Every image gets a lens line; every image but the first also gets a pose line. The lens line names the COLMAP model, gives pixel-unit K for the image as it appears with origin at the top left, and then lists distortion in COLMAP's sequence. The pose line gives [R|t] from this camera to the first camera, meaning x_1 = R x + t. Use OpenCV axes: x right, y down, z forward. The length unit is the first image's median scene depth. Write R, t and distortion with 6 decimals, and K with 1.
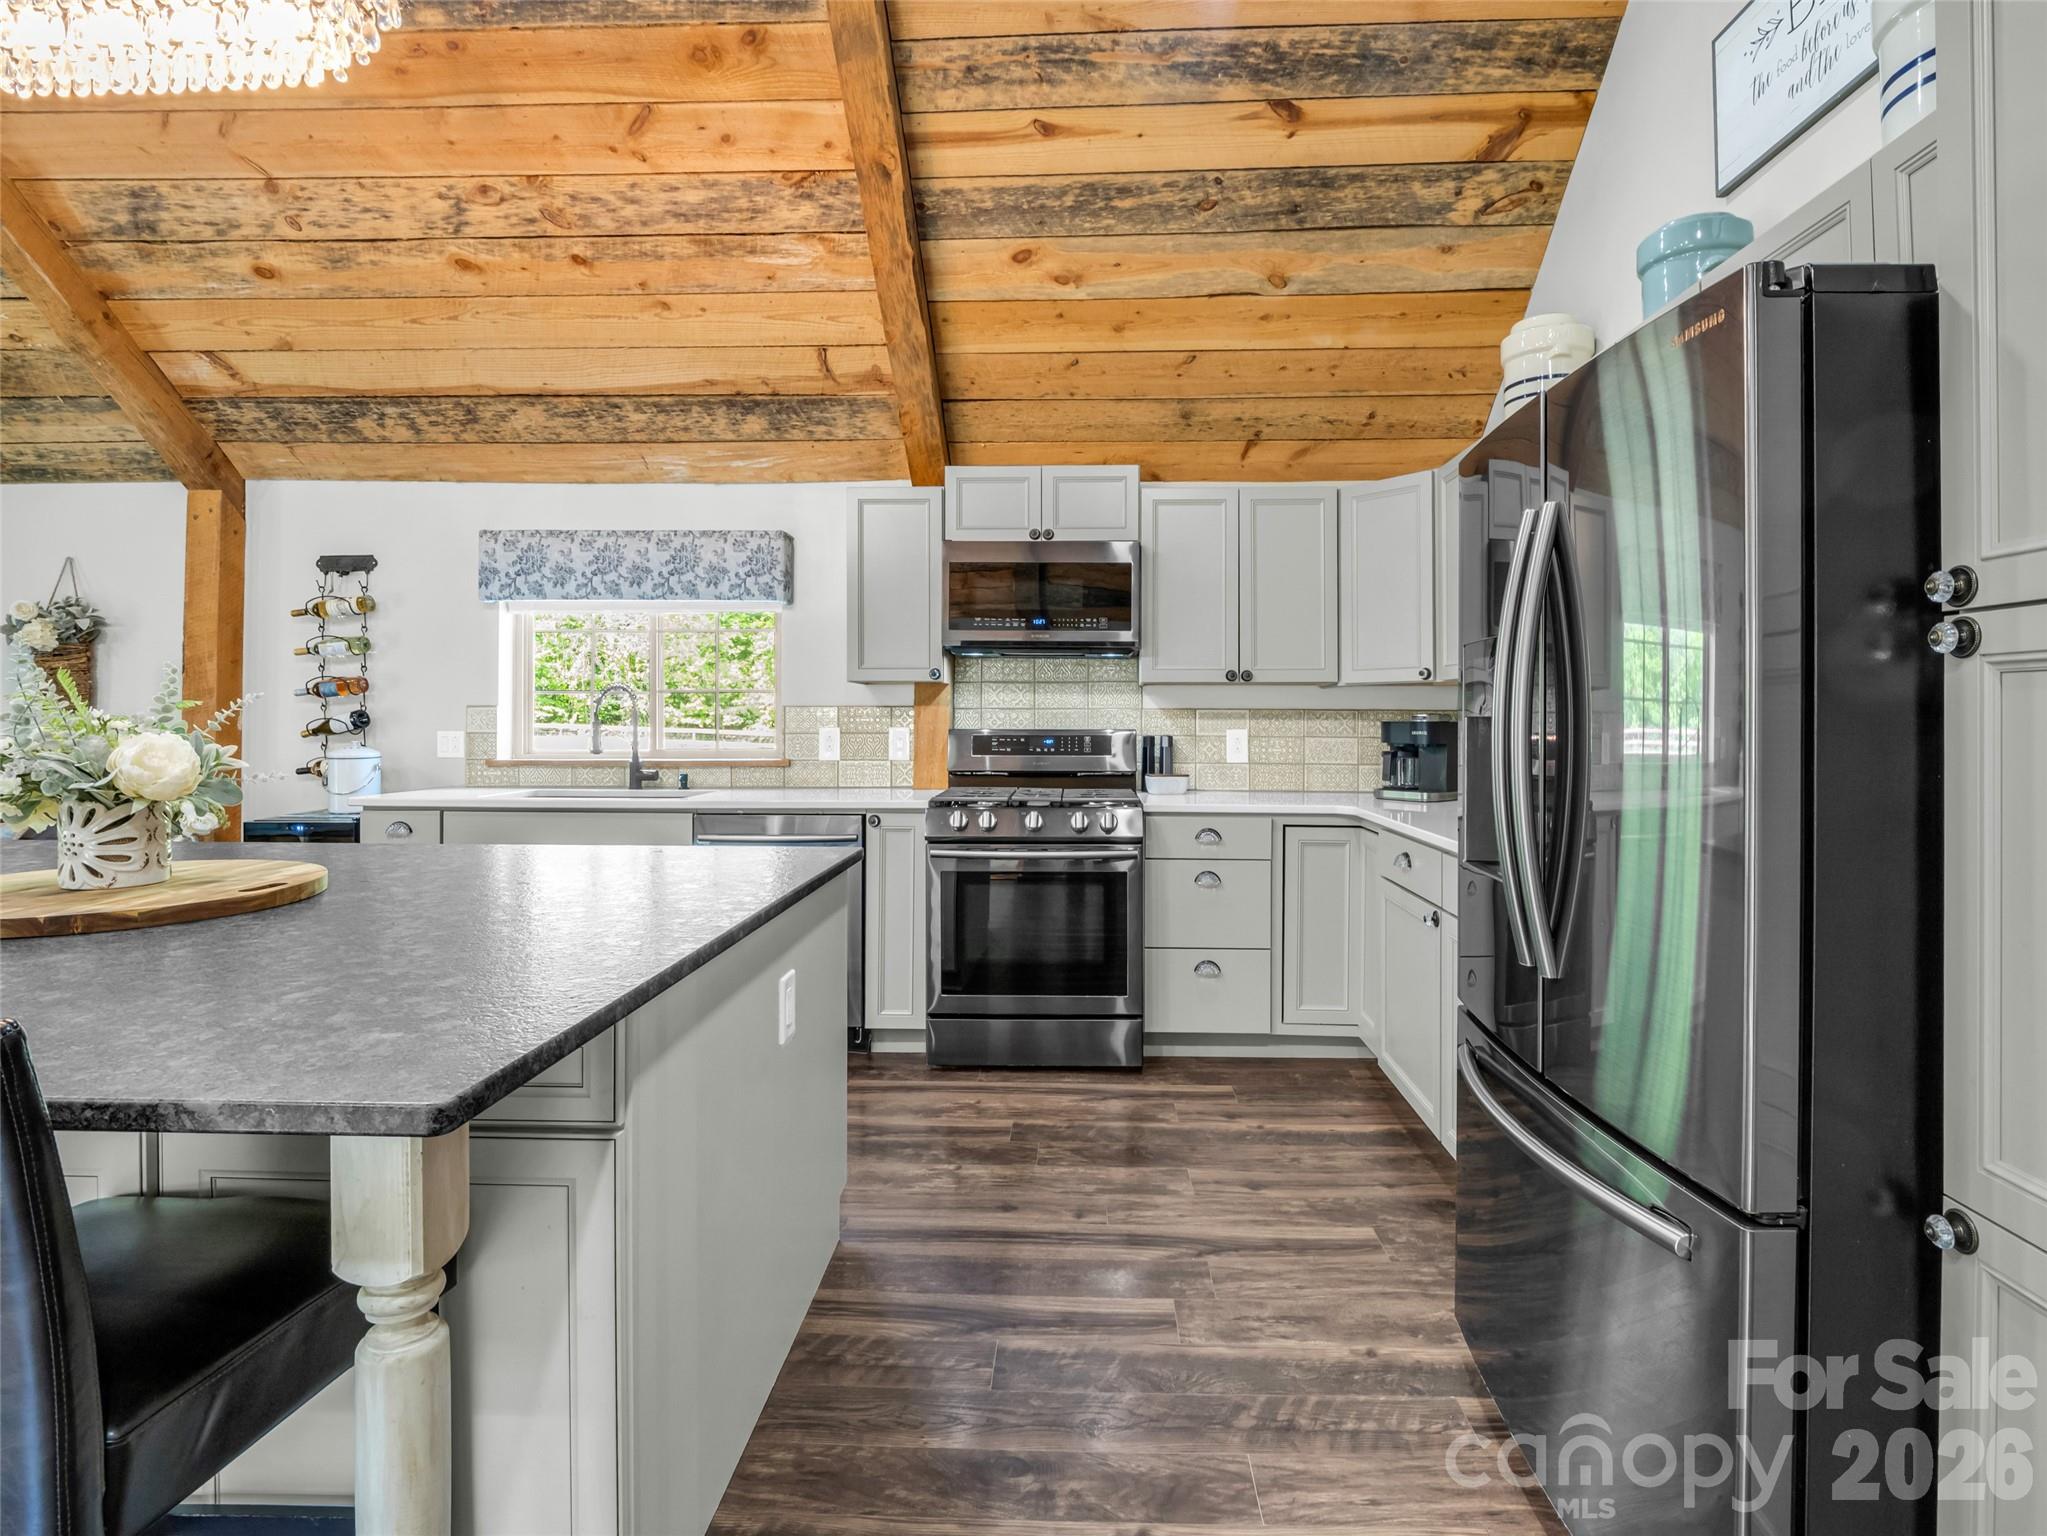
lens RADIAL K [[1012.9, 0, 1034.7], [0, 1012.9, 718.9], [0, 0, 1]] dist [-0.002567, -0.008384]
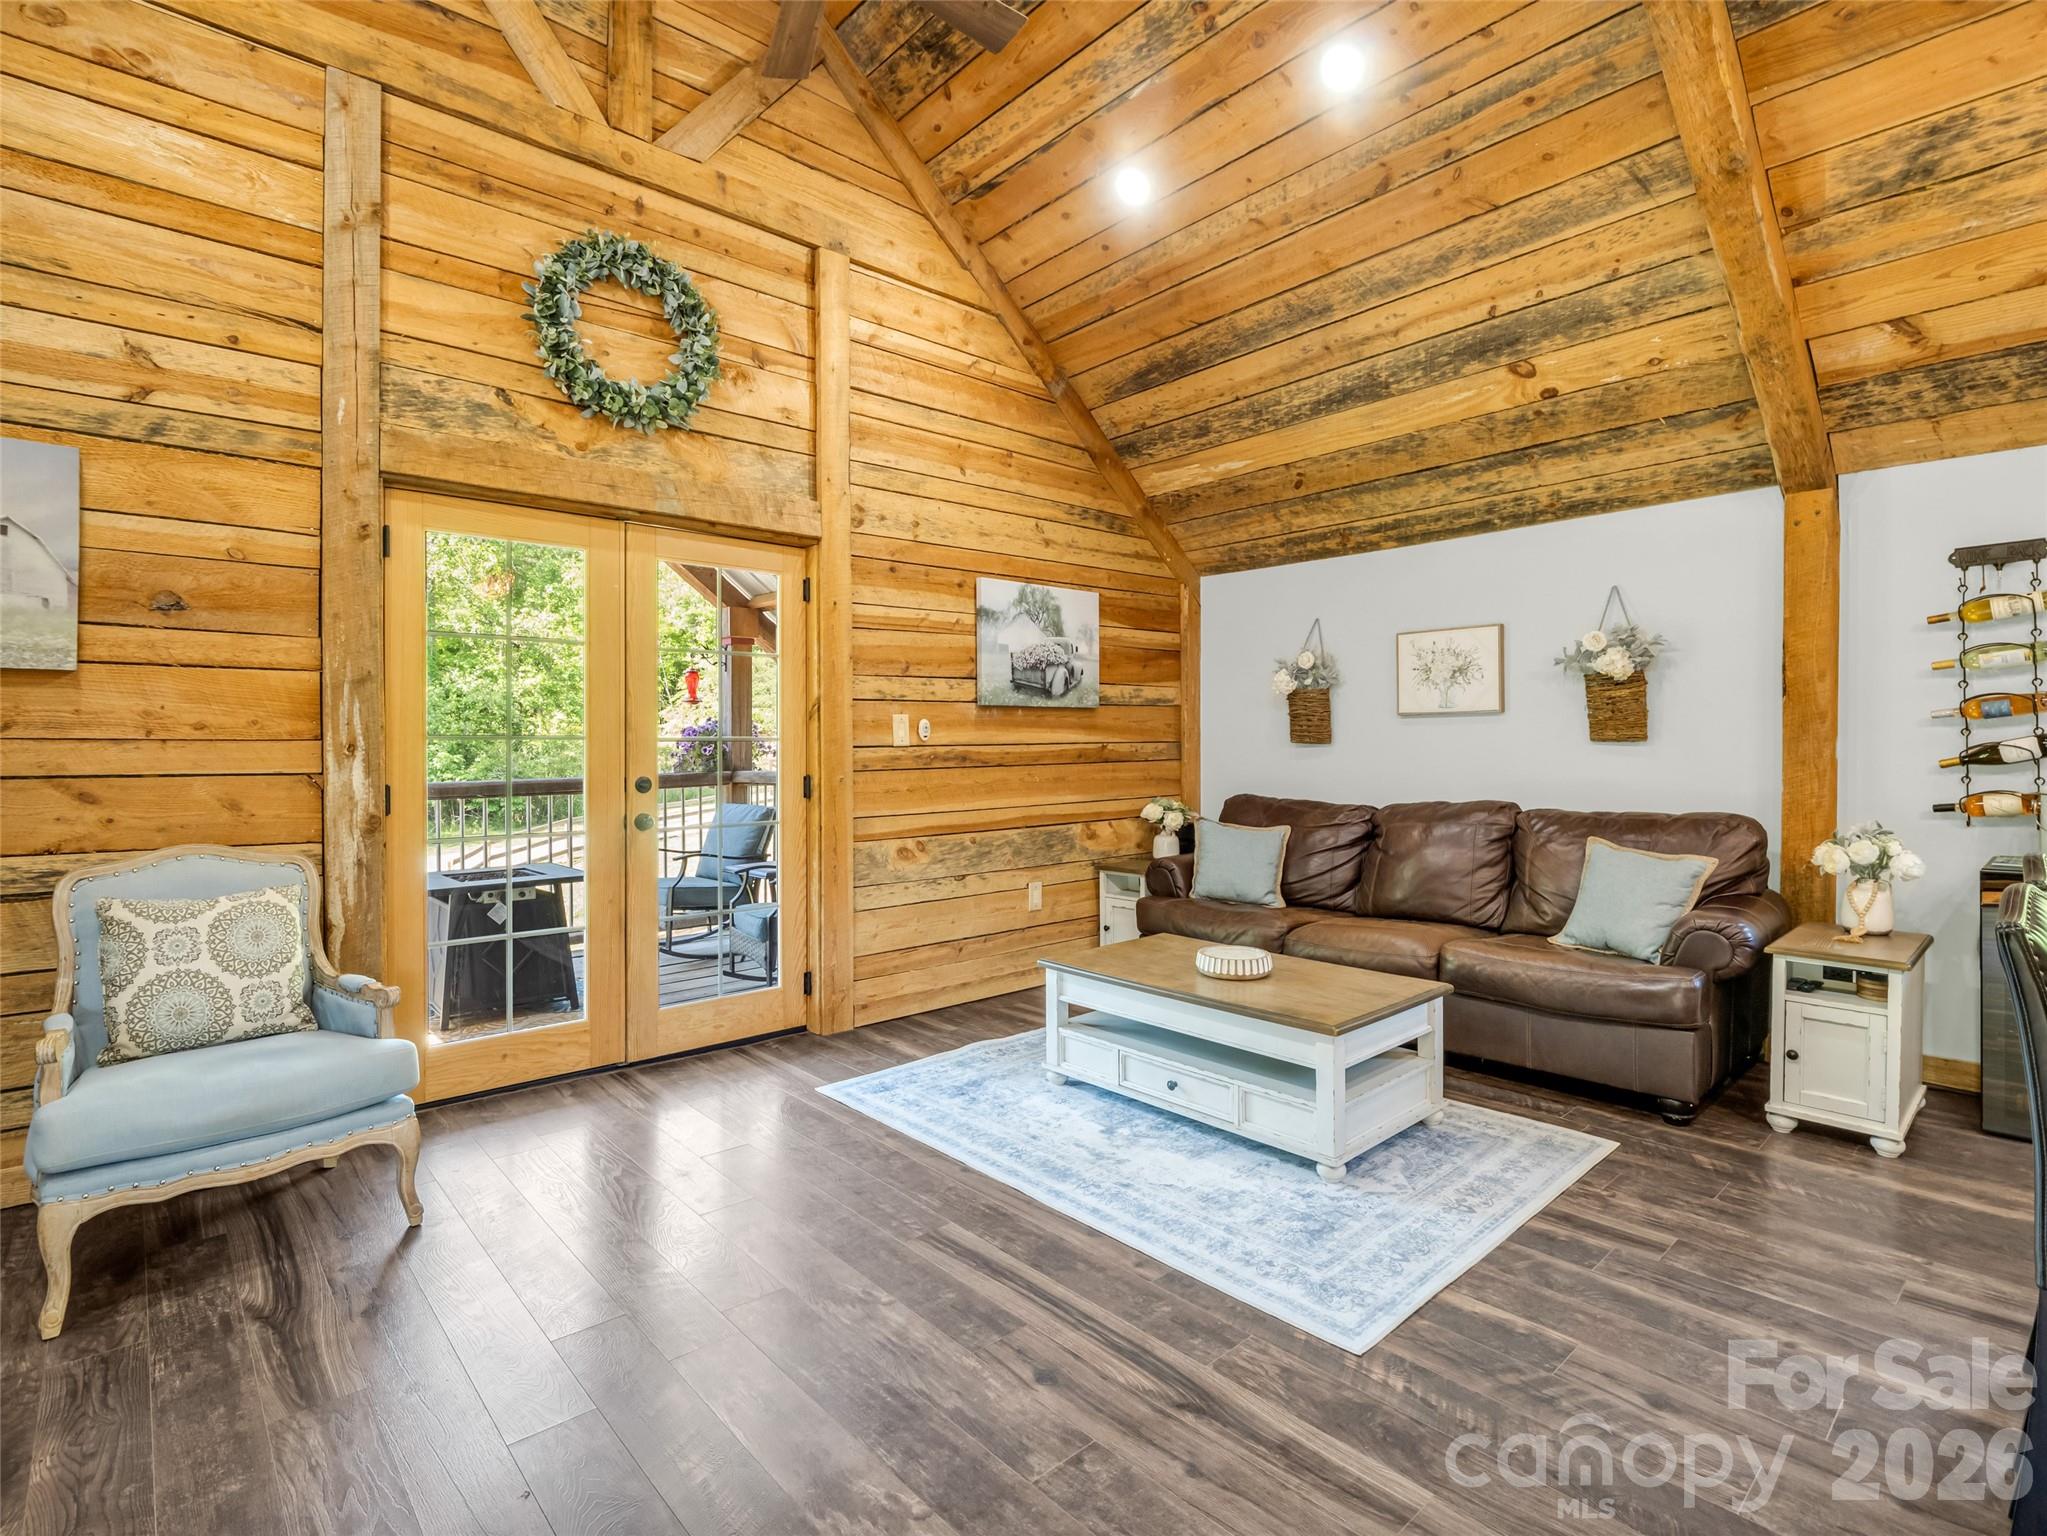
lens RADIAL K [[1004.3, 0, 1073.4], [0, 1004.3, 751.8], [0, 0, 1]] dist [-0.017109, 0.000268]
pose [[0.701358, -0.002938, -0.712803, -0.691129], [0.008216, 0.999958, 0.003963, -0.004427], [0.712762, -0.008636, 0.701353, -0.096428]]
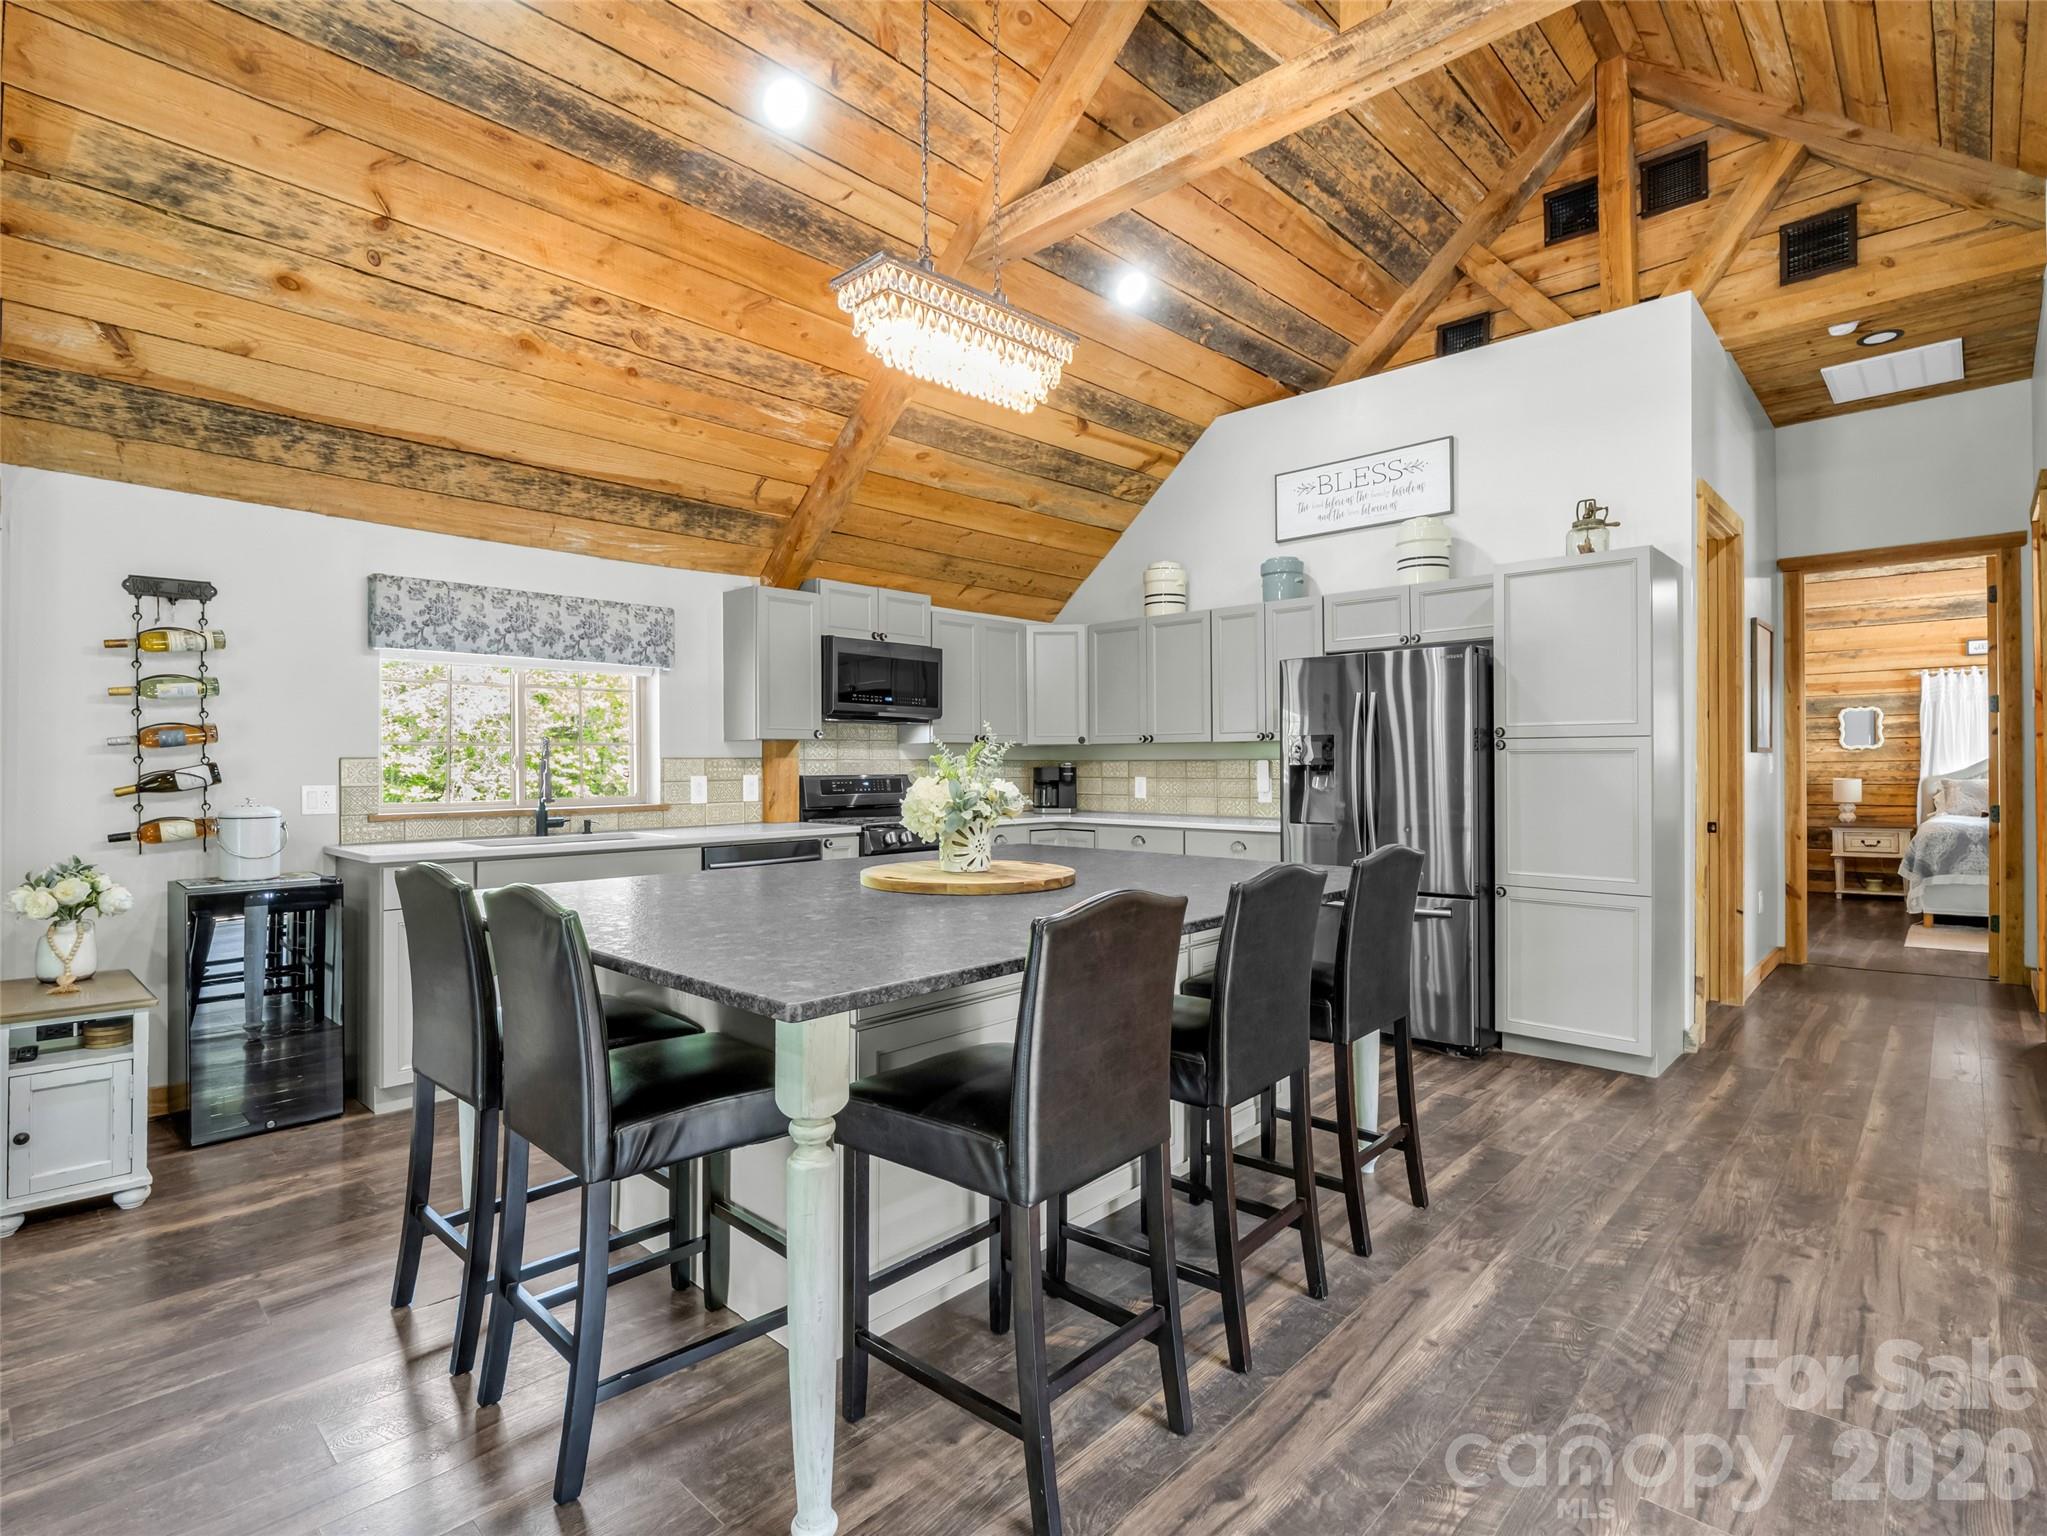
lens RADIAL K [[1025.4, 0, 977.5], [0, 1025.4, 762.7], [0, 0, 1]] dist [-0.000483, -0.012450]
pose [[0.684954, -0.004270, 0.728574, -0.908277], [0.004889, 0.999987, 0.001265, -0.007257], [-0.728570, 0.002696, 0.684966, -0.075835]]
